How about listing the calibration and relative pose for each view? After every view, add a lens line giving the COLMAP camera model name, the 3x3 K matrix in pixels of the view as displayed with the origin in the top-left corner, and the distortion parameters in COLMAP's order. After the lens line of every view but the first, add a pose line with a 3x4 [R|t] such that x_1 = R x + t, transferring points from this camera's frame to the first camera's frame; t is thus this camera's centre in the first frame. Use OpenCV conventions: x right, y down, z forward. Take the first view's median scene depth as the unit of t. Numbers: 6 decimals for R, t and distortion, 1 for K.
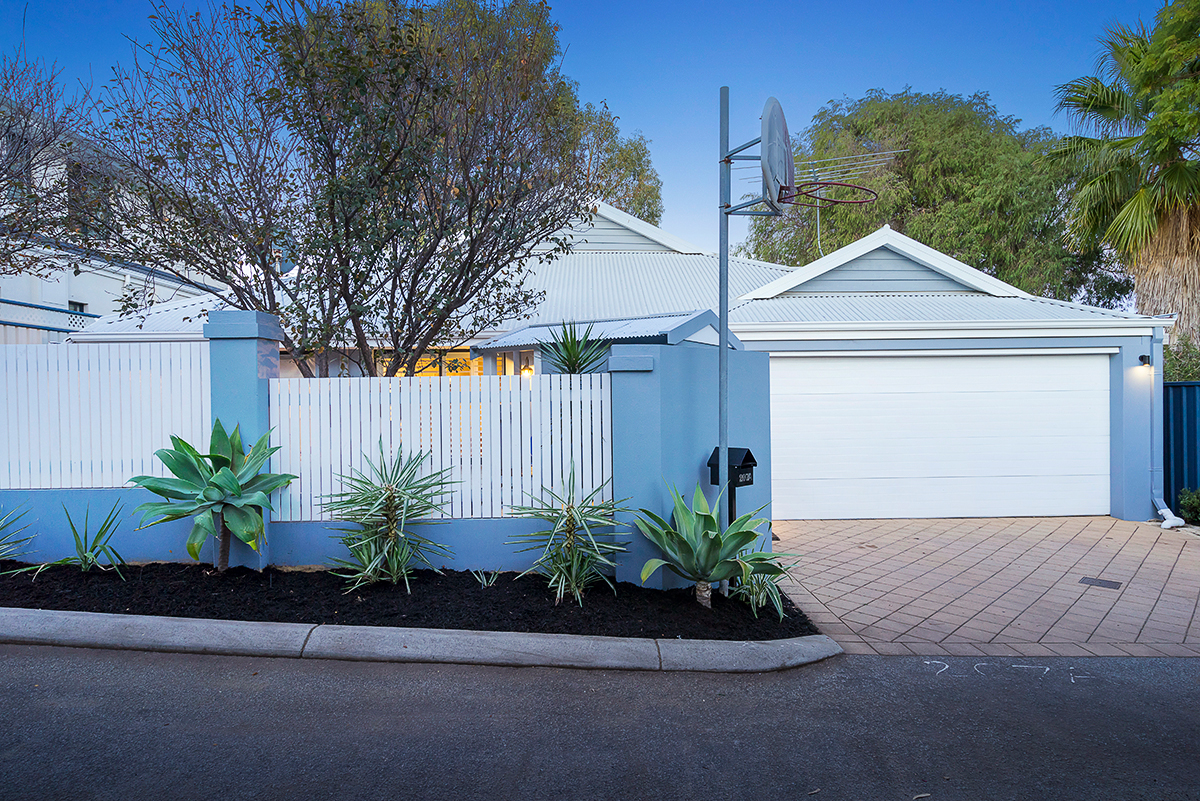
lens RADIAL K [[688.0, 0, 600.0], [0, 688.0, 400.5], [0, 0, 1]] dist [0.001839, 0.000240]
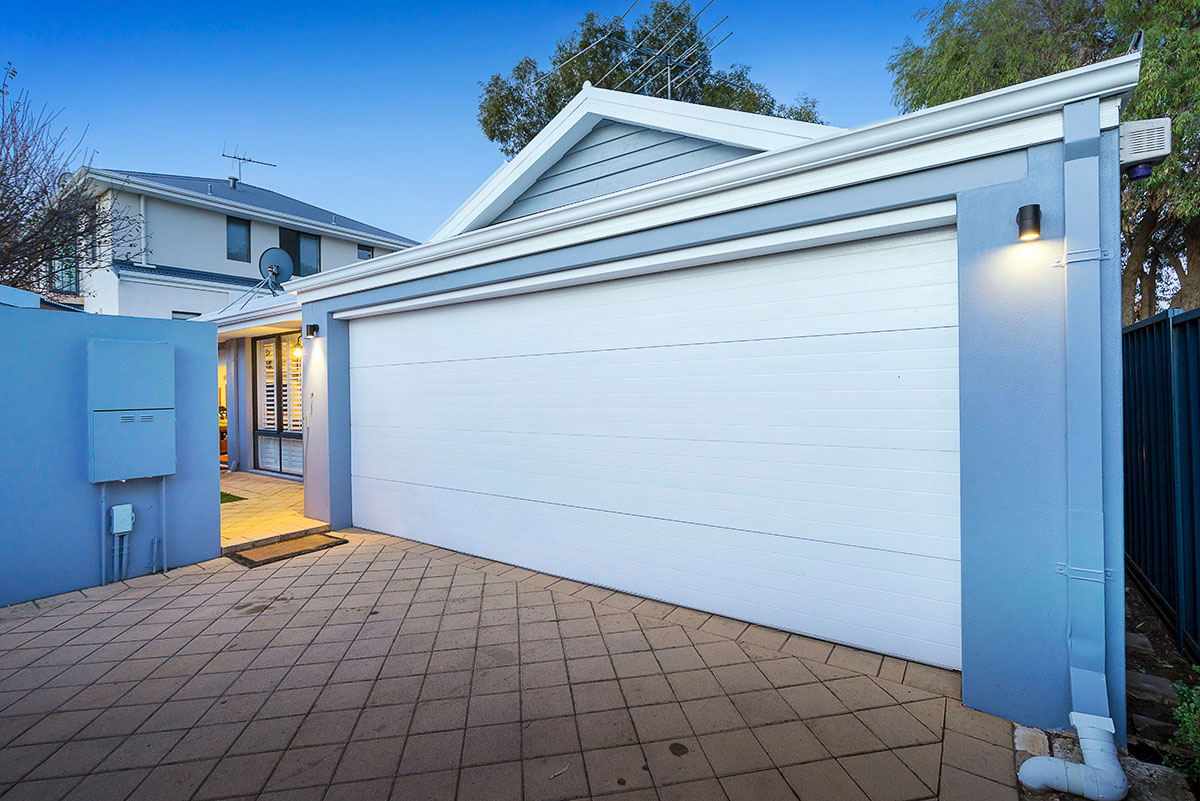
lens RADIAL K [[546.8, 0, 594.8], [0, 546.8, 389.4], [0, 0, 1]] dist [0.000253, -0.000477]
pose [[0.797855, -0.005138, -0.602827, 0.761293], [0.006195, 0.999981, -0.000324, 0.017306], [0.602817, -0.003476, 0.797872, 0.658709]]
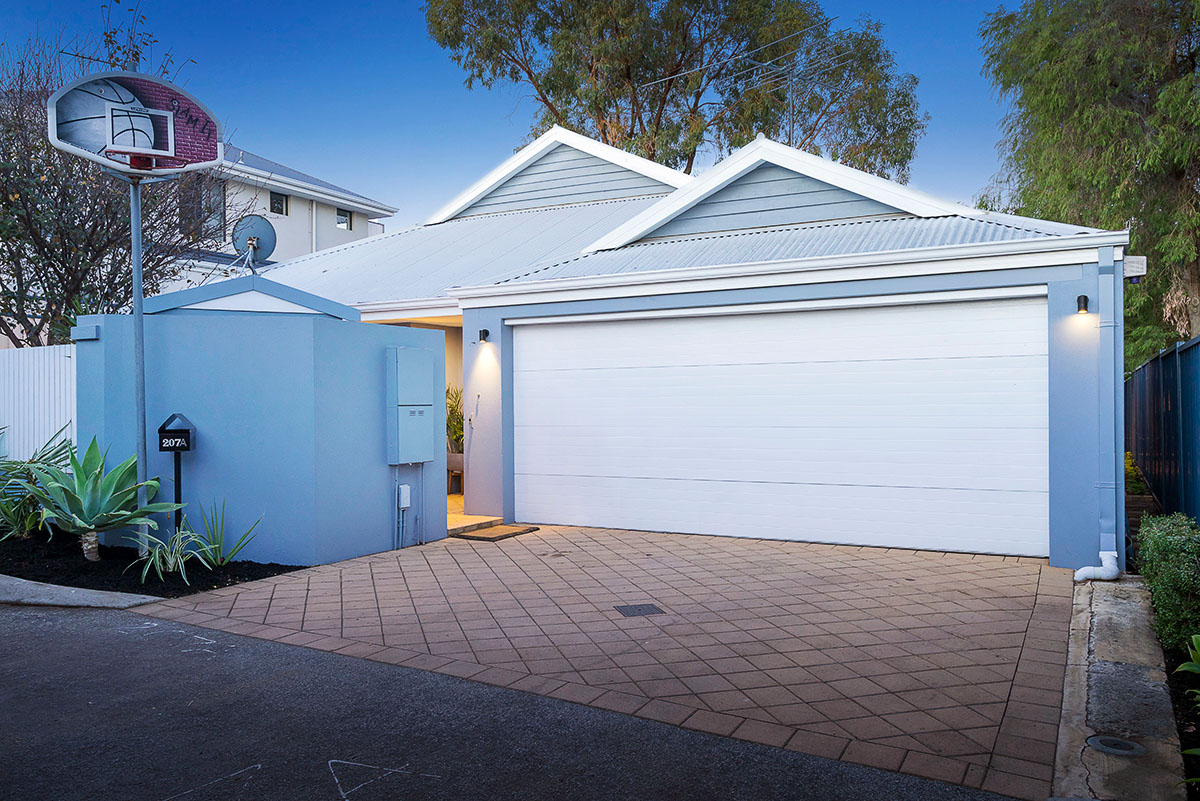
lens RADIAL K [[933.2, 0, 600.0], [0, 933.2, 400.5], [0, 0, 1]] dist [0.000773, 0.000039]
pose [[0.873481, -0.001083, -0.486856, 0.797340], [-0.000830, 0.999993, -0.003714, 0.030019], [0.486857, 0.003648, 0.873474, 0.070396]]
